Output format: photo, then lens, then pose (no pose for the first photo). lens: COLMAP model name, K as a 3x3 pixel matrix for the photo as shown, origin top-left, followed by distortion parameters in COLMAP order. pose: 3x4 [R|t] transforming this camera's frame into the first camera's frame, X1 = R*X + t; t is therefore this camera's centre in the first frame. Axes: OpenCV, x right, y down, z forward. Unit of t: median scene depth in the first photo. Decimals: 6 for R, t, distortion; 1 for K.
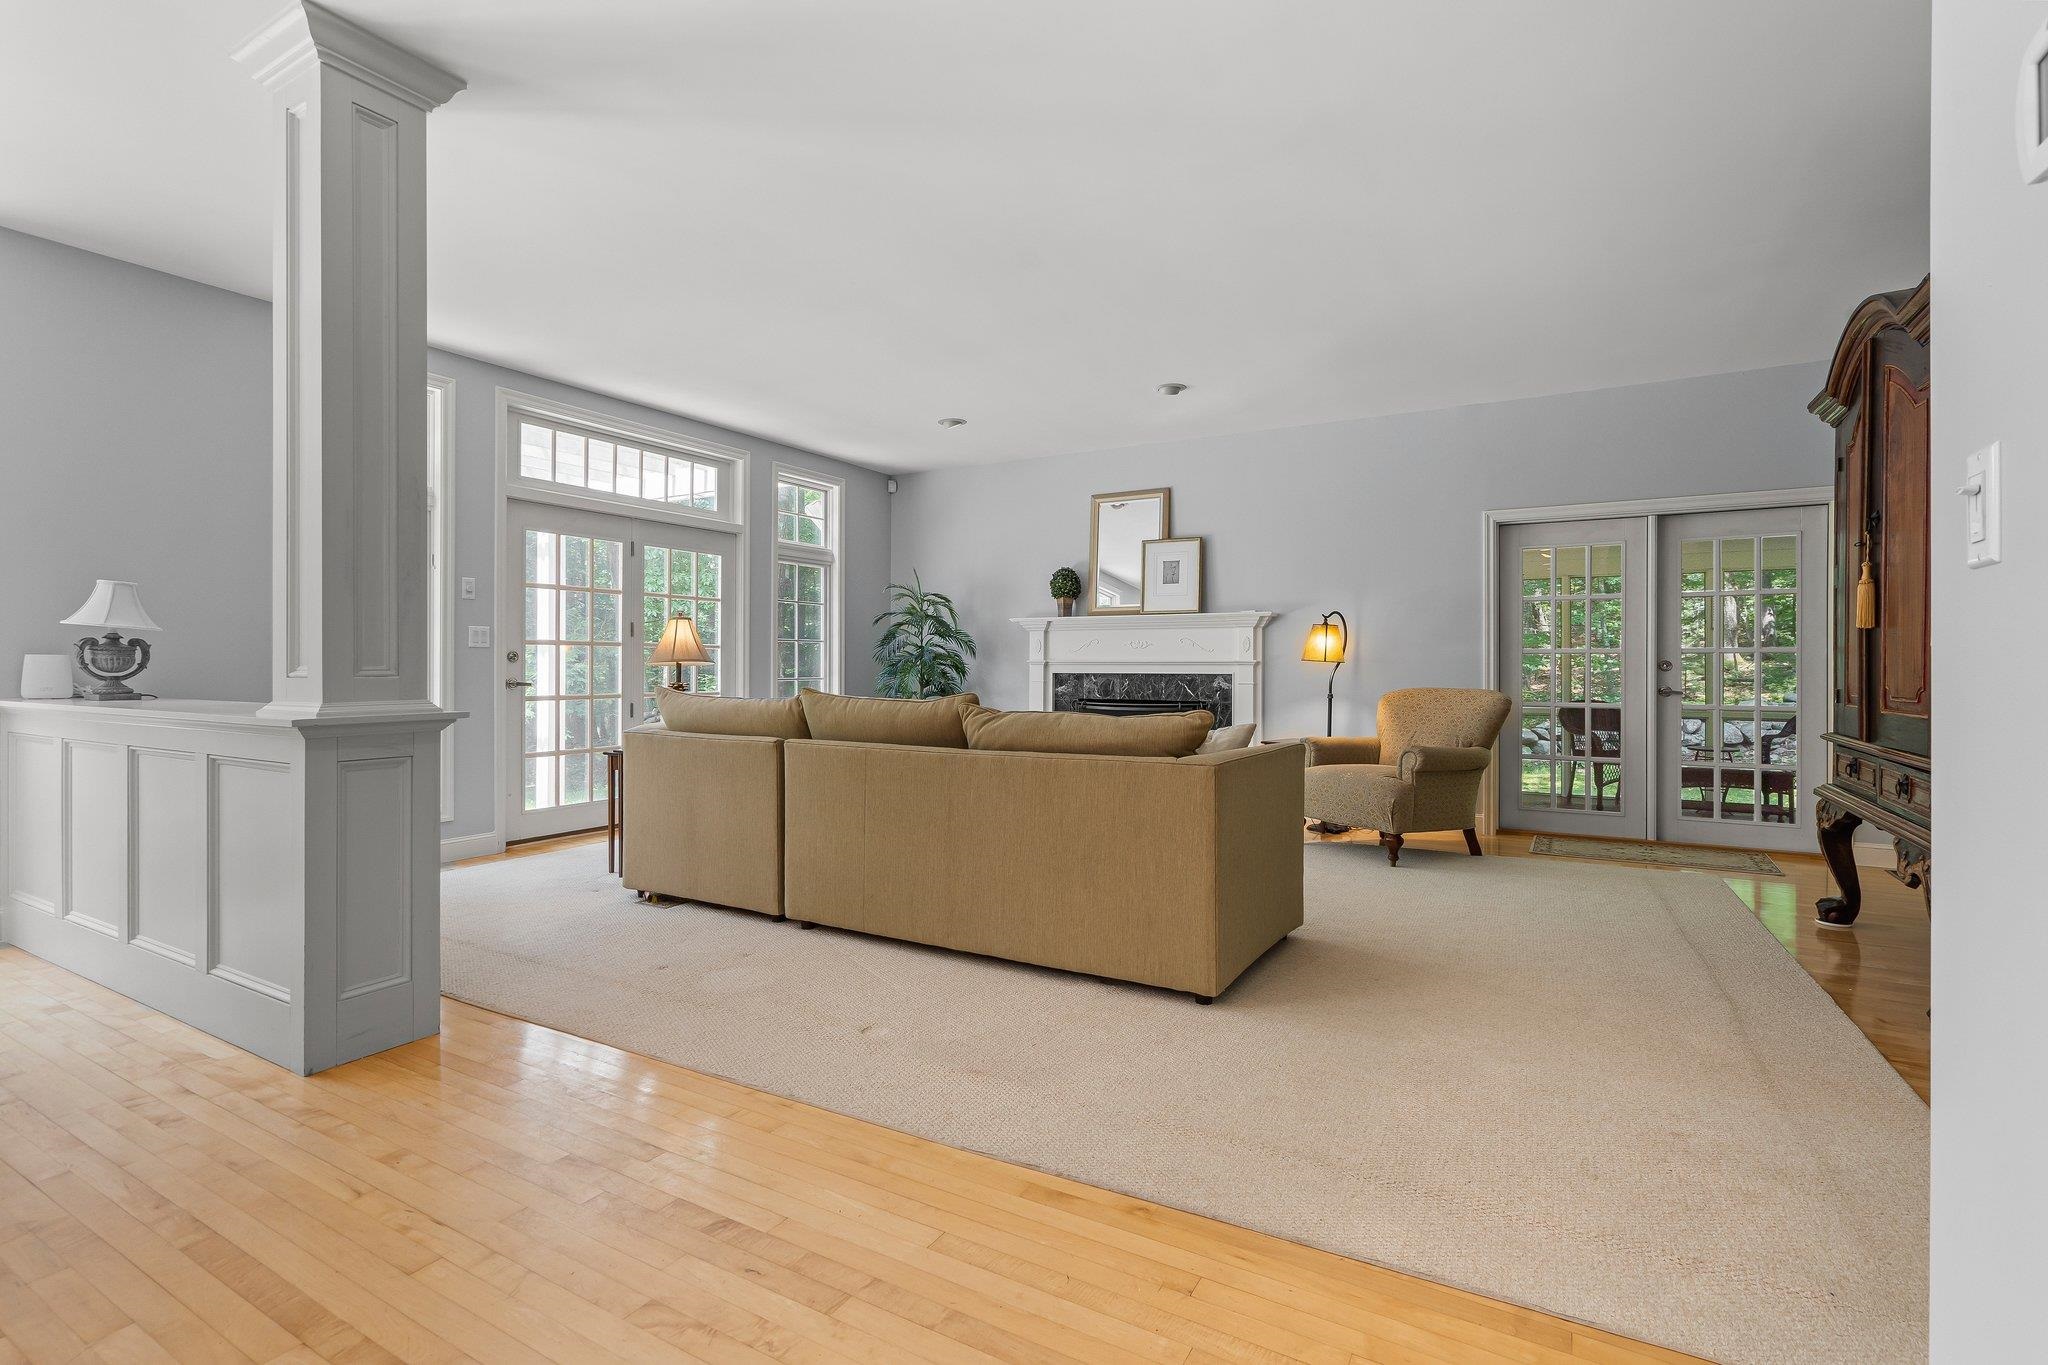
lens RADIAL K [[949.7, 0, 1022.6], [0, 949.7, 671.2], [0, 0, 1]] dist [0.012599, 0.000317]
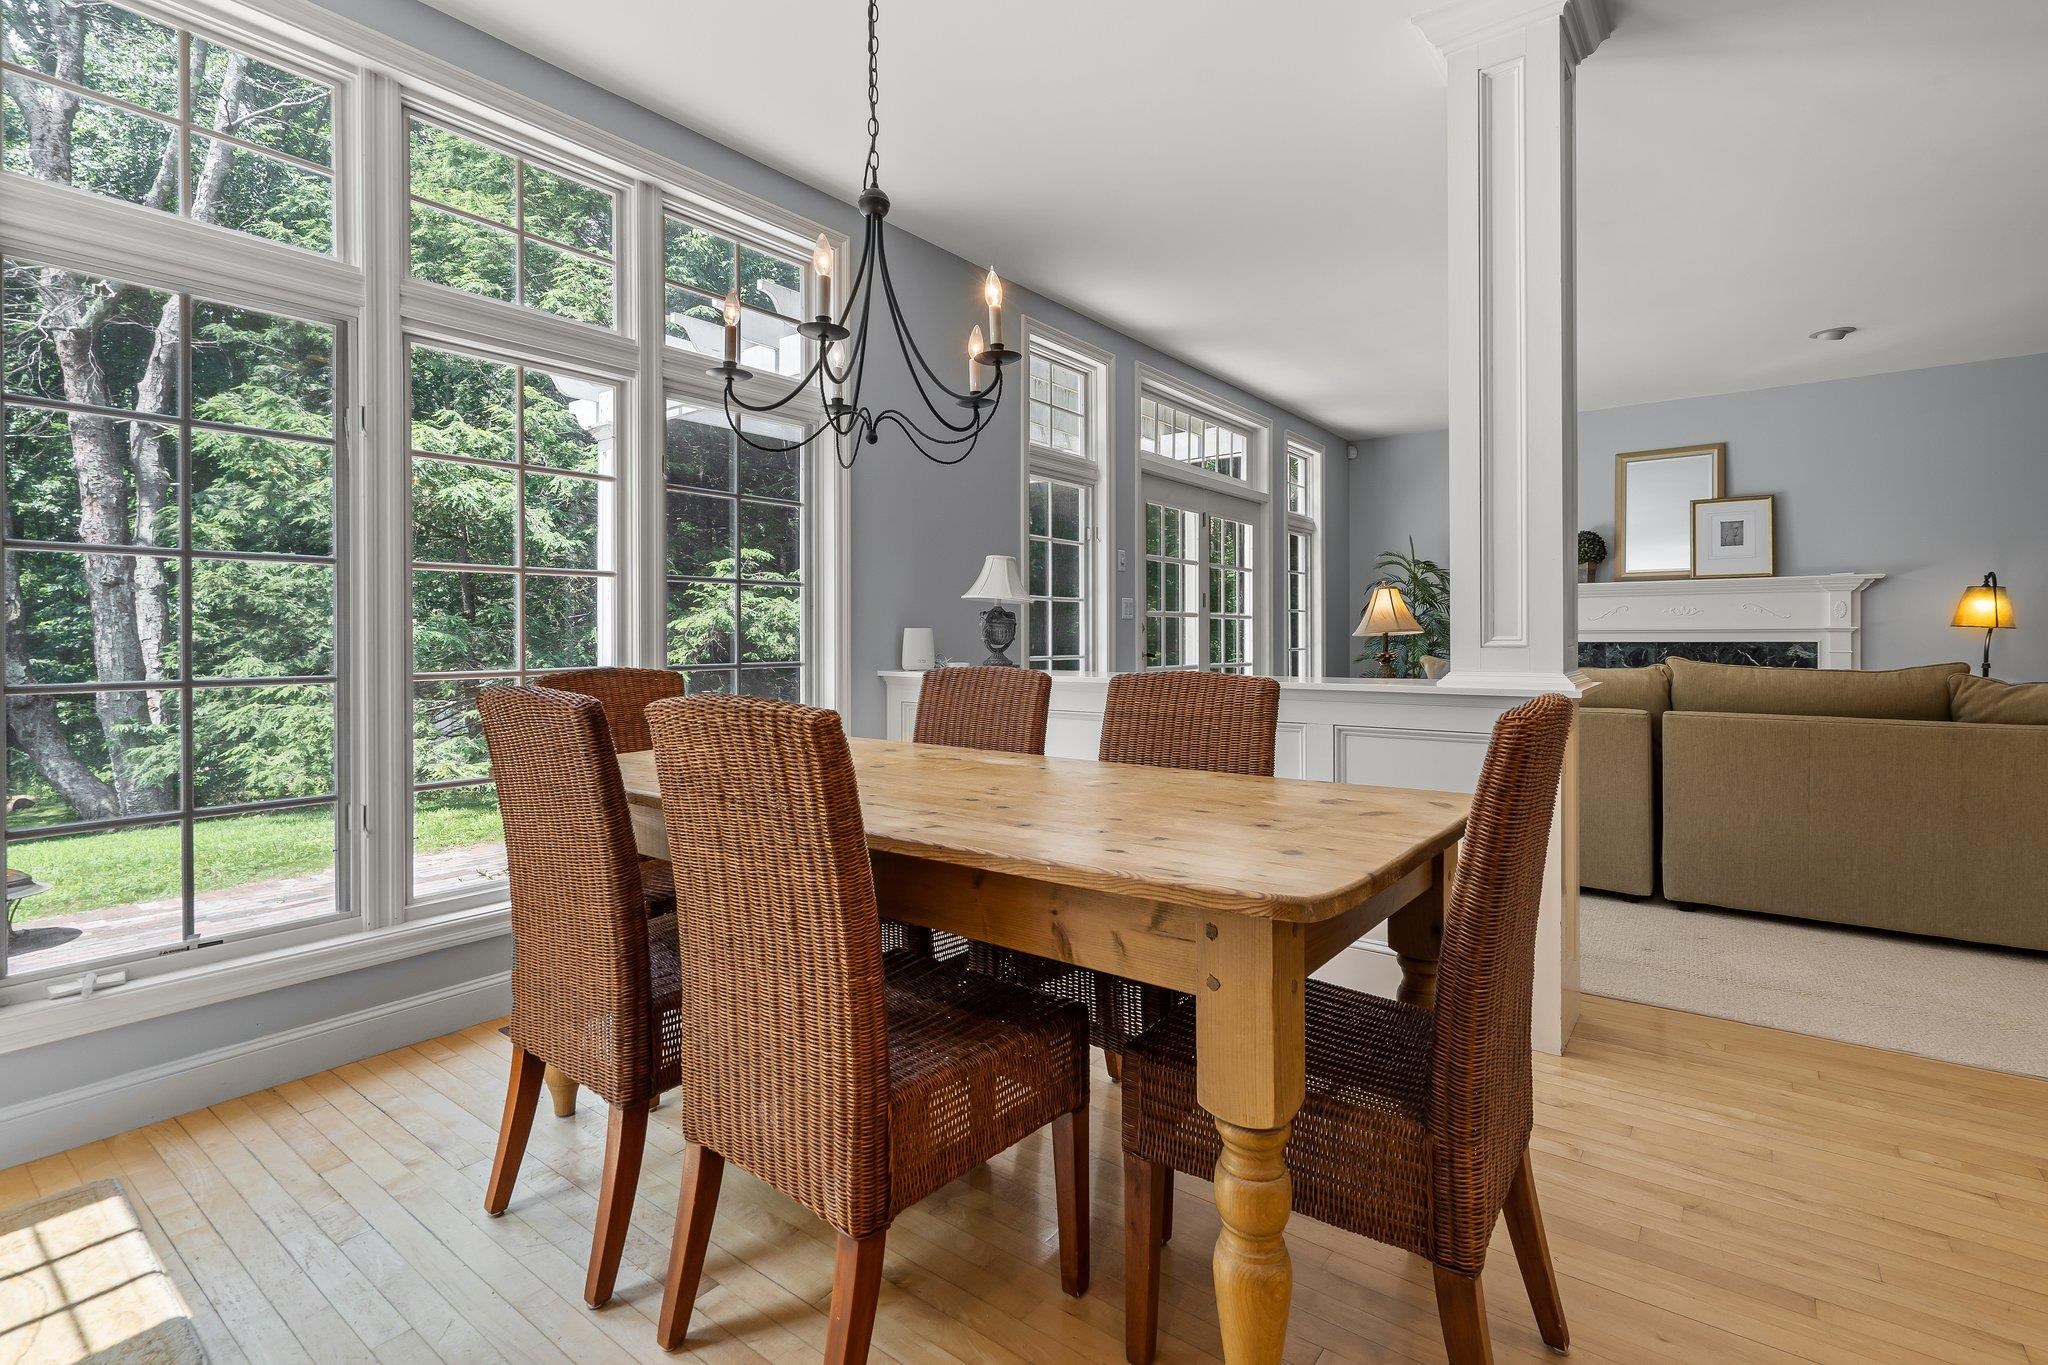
lens RADIAL K [[942.2, 0, 1018.8], [0, 942.2, 647.6], [0, 0, 1]] dist [0.000322, 0.000911]
pose [[0.992135, -0.004604, -0.125088, -0.421333], [0.005171, 0.999978, 0.004207, 0.000576], [0.125066, -0.004821, 0.992137, -0.008185]]
